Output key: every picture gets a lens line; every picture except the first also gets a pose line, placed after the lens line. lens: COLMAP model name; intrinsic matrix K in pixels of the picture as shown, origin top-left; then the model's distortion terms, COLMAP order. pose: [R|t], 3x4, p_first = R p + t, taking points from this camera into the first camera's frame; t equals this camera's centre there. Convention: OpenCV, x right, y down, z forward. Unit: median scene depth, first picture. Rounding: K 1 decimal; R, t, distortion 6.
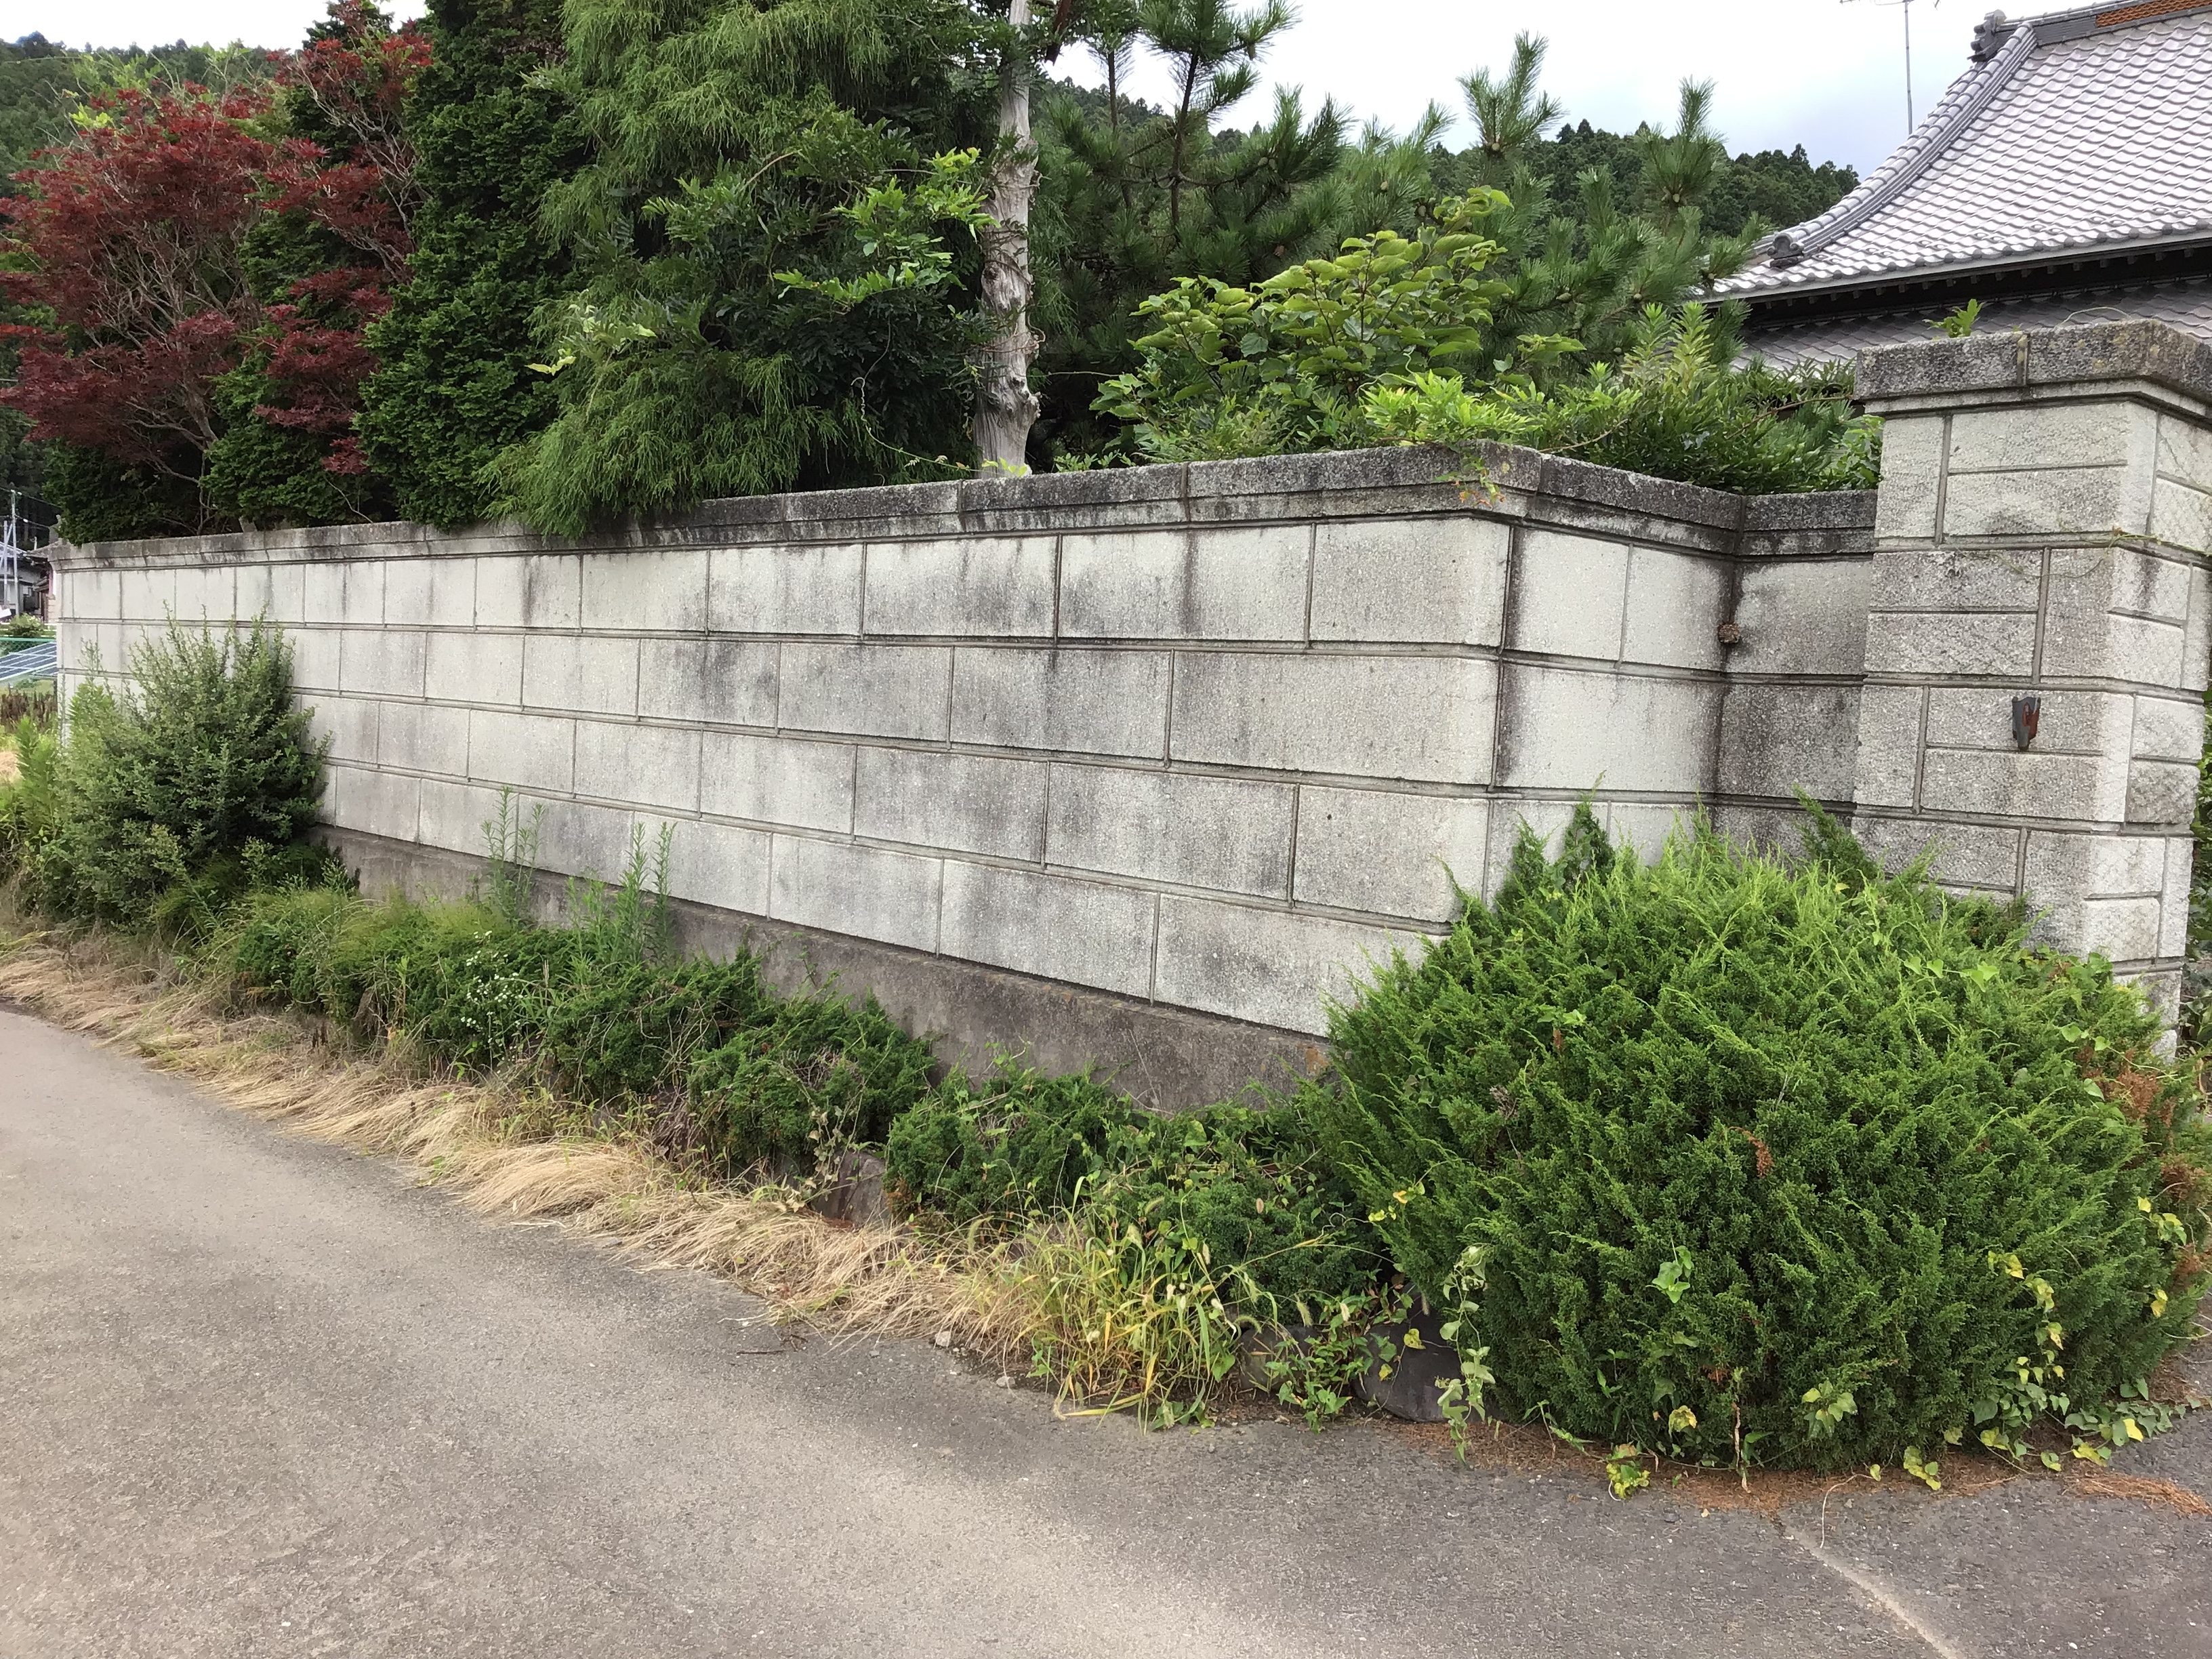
lens RADIAL K [[1992.9, 0, 1106.0], [0, 1992.9, 829.5], [0, 0, 1]] dist [0.112331, -0.242456]
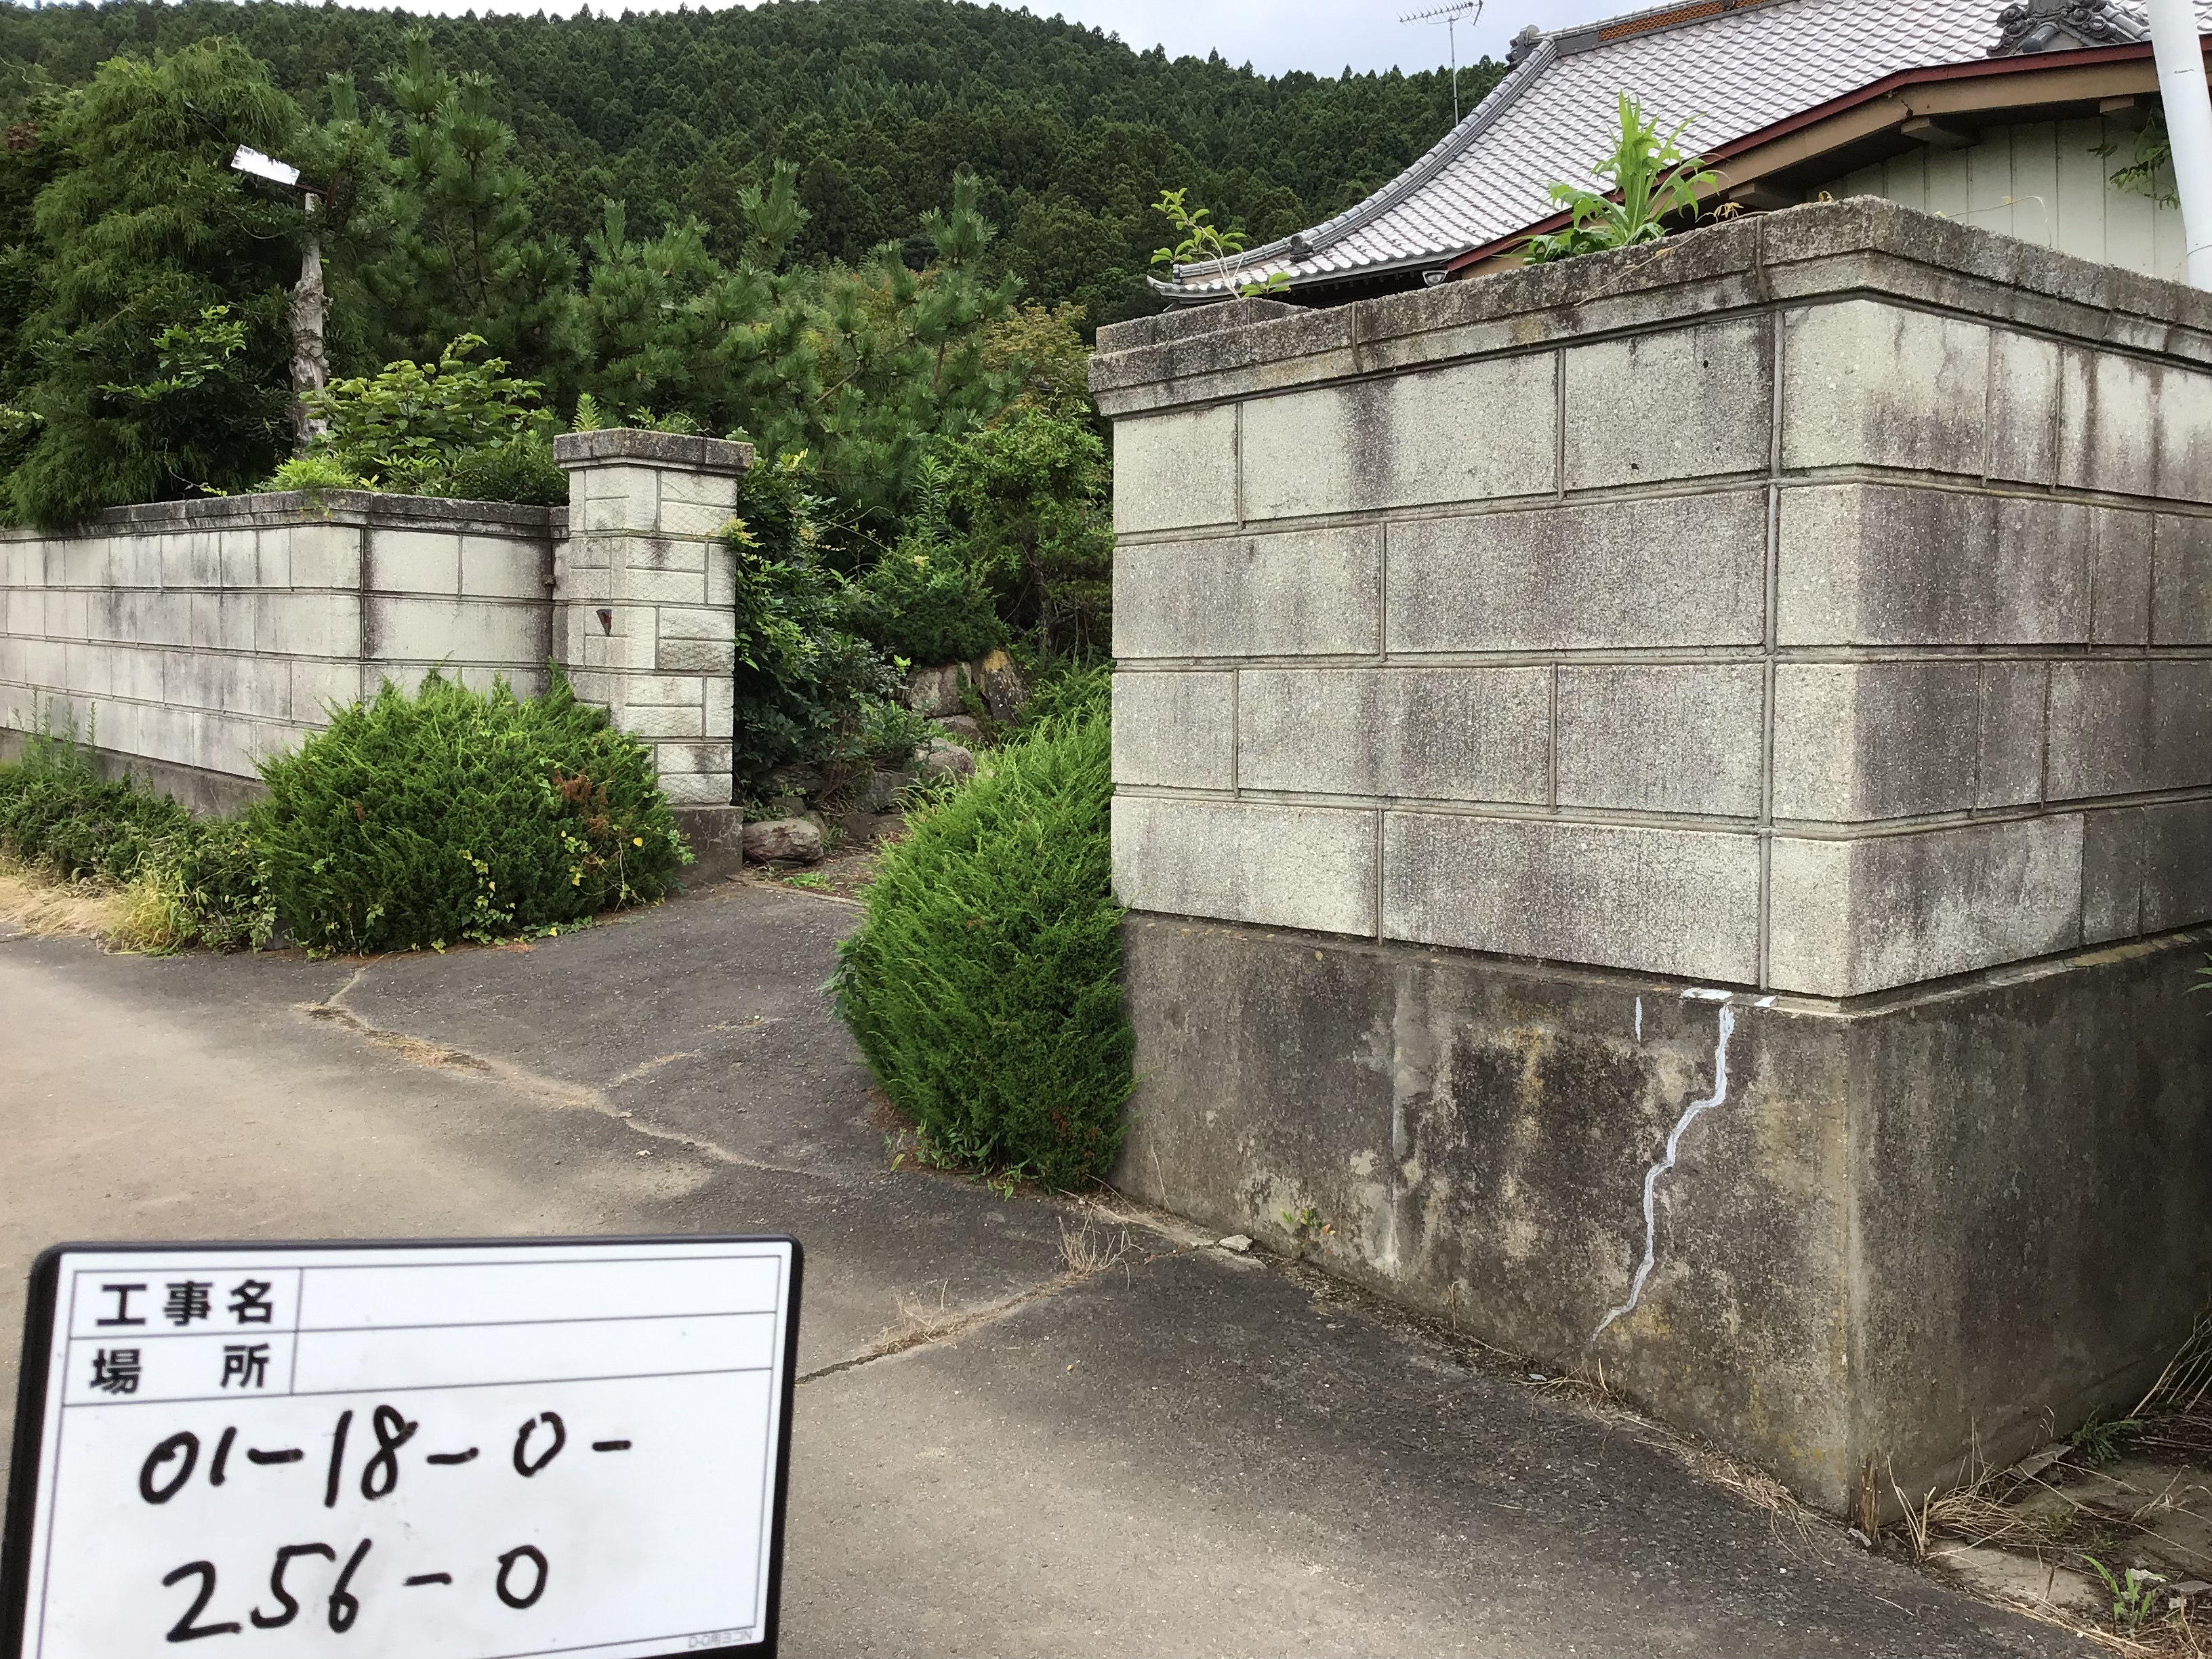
lens RADIAL K [[1992.9, 0, 1106.0], [0, 1992.9, 829.5], [0, 0, 1]] dist [0.112331, -0.242456]
pose [[0.999698, -0.024257, 0.003874, 0.810613], [0.024116, 0.999167, 0.032905, 0.088876], [-0.004669, -0.032802, 0.999451, -0.904772]]
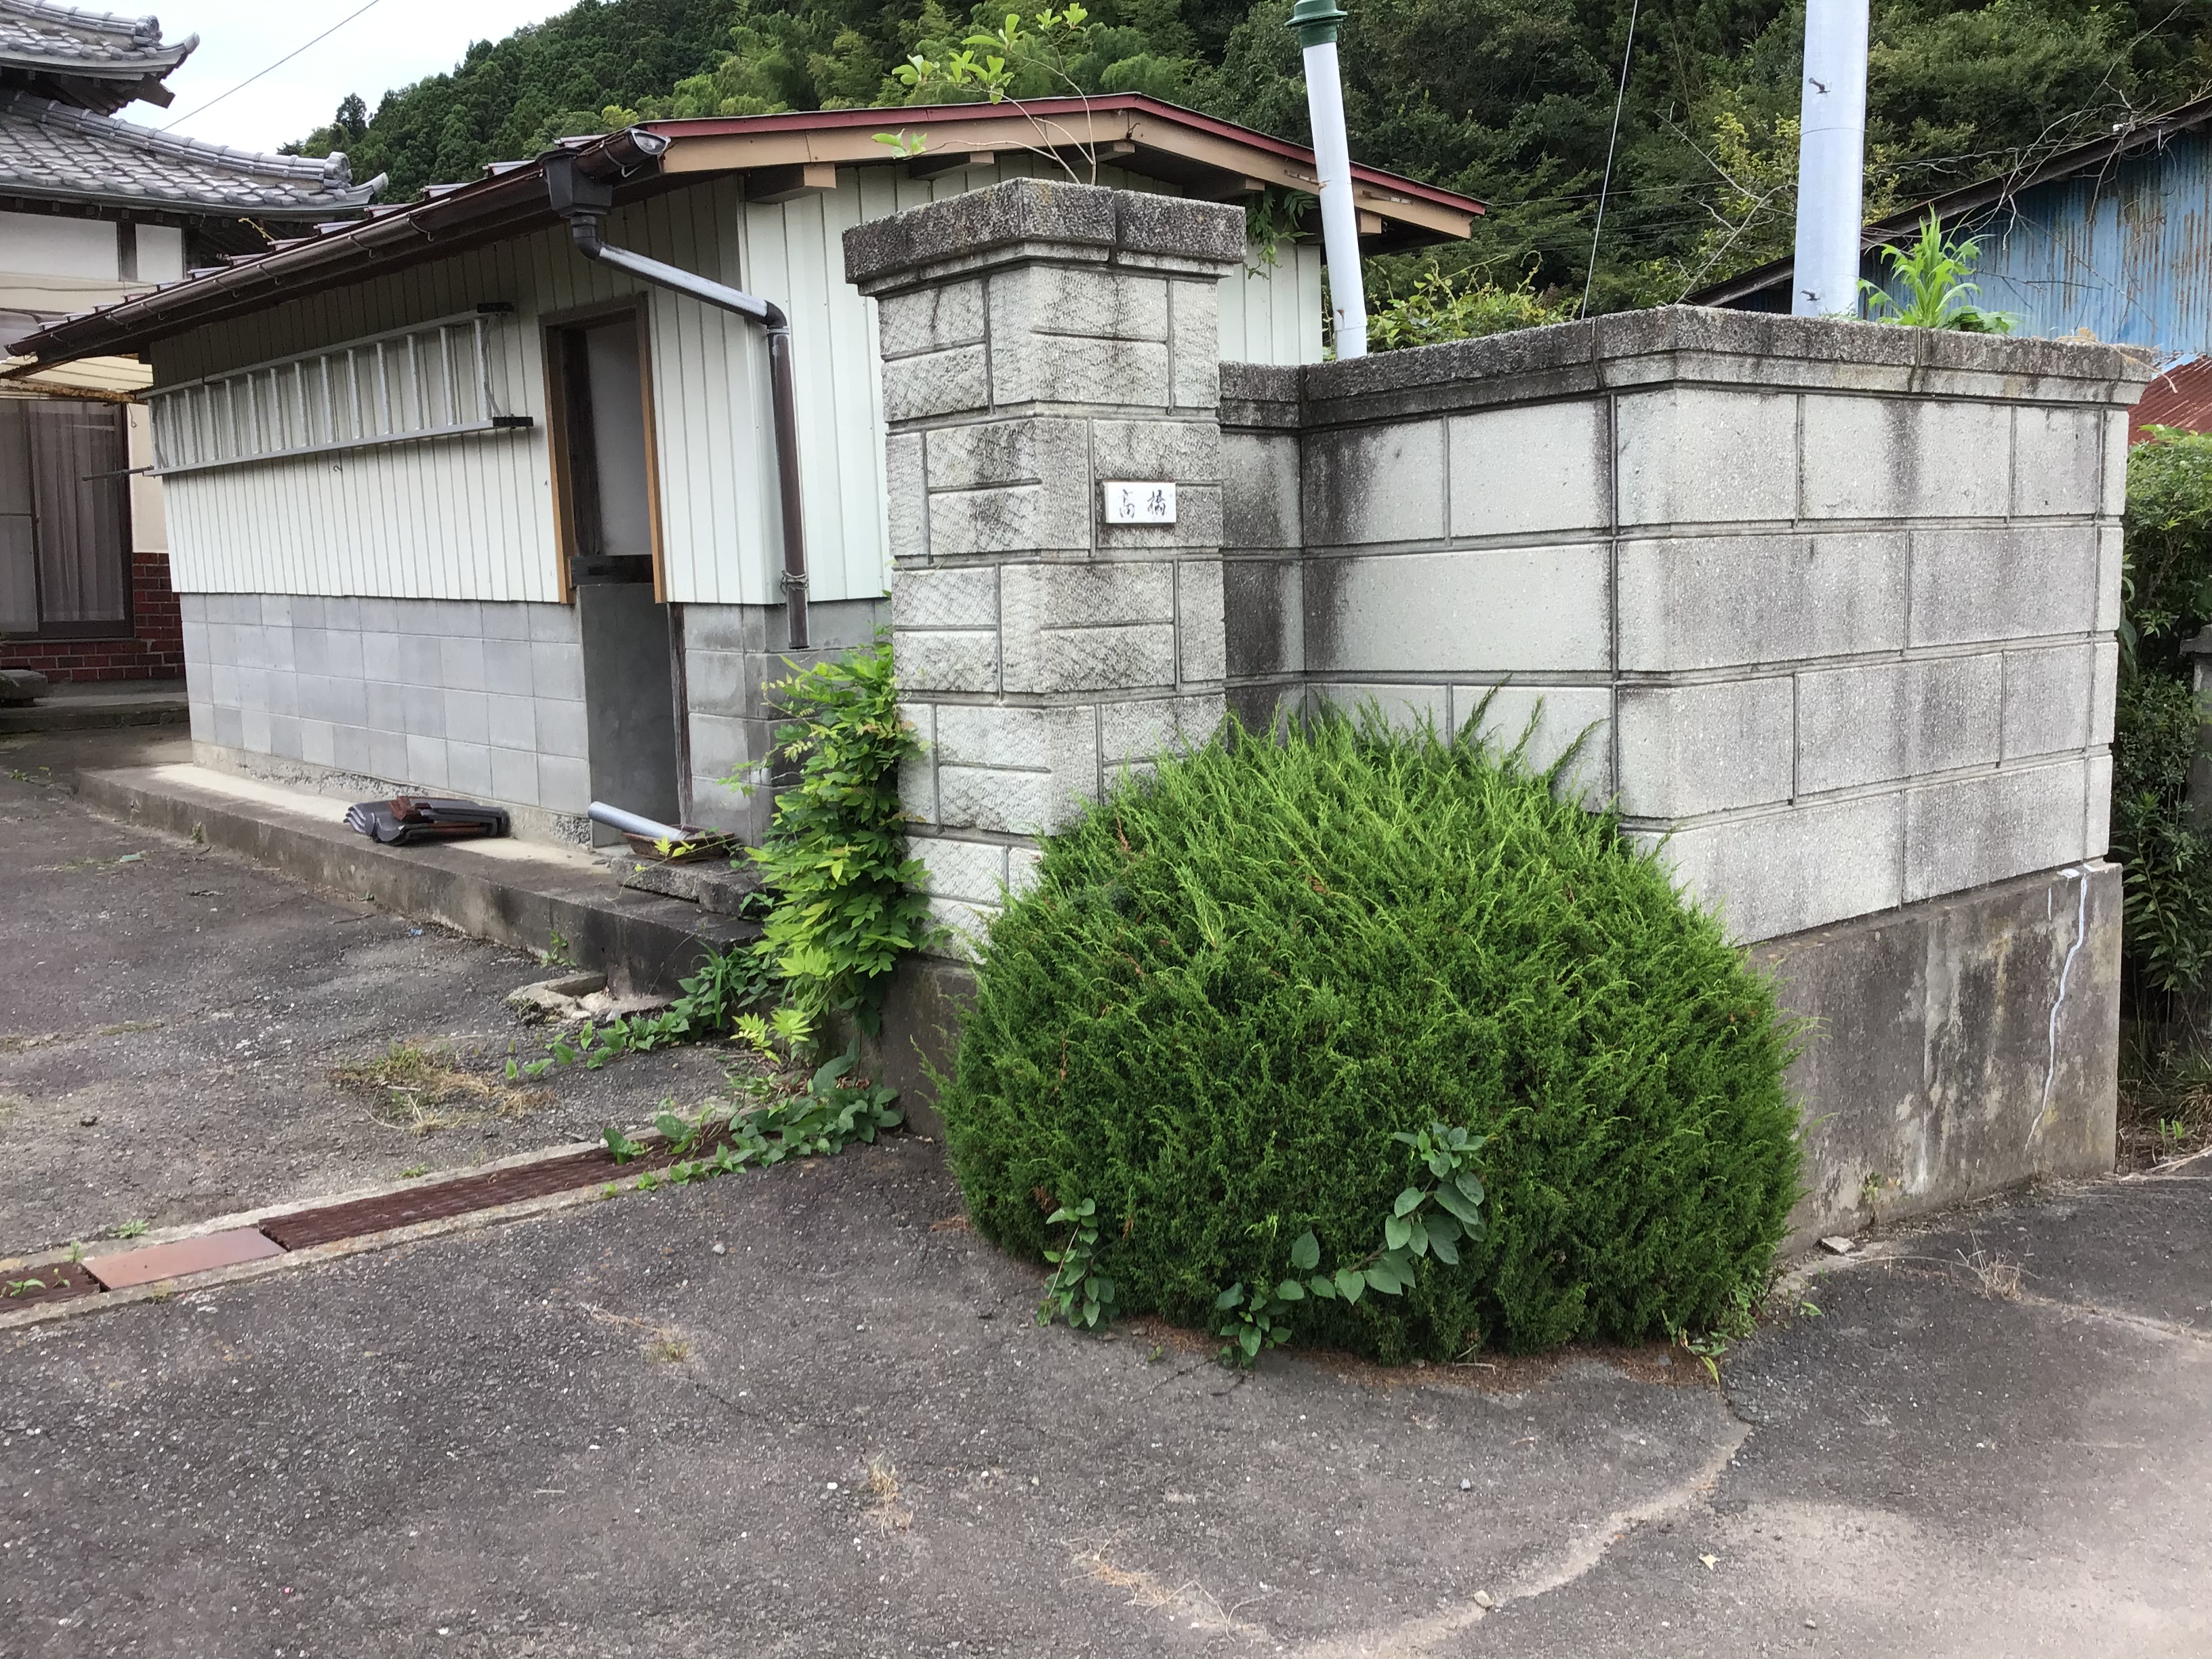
lens RADIAL K [[1992.9, 0, 1106.0], [0, 1992.9, 829.5], [0, 0, 1]] dist [0.112331, -0.242456]
pose [[-0.004309, -0.148185, 0.988950, -3.107881], [0.072267, 0.986327, 0.148107, -0.517636], [-0.997376, 0.072107, 0.006459, 4.916260]]
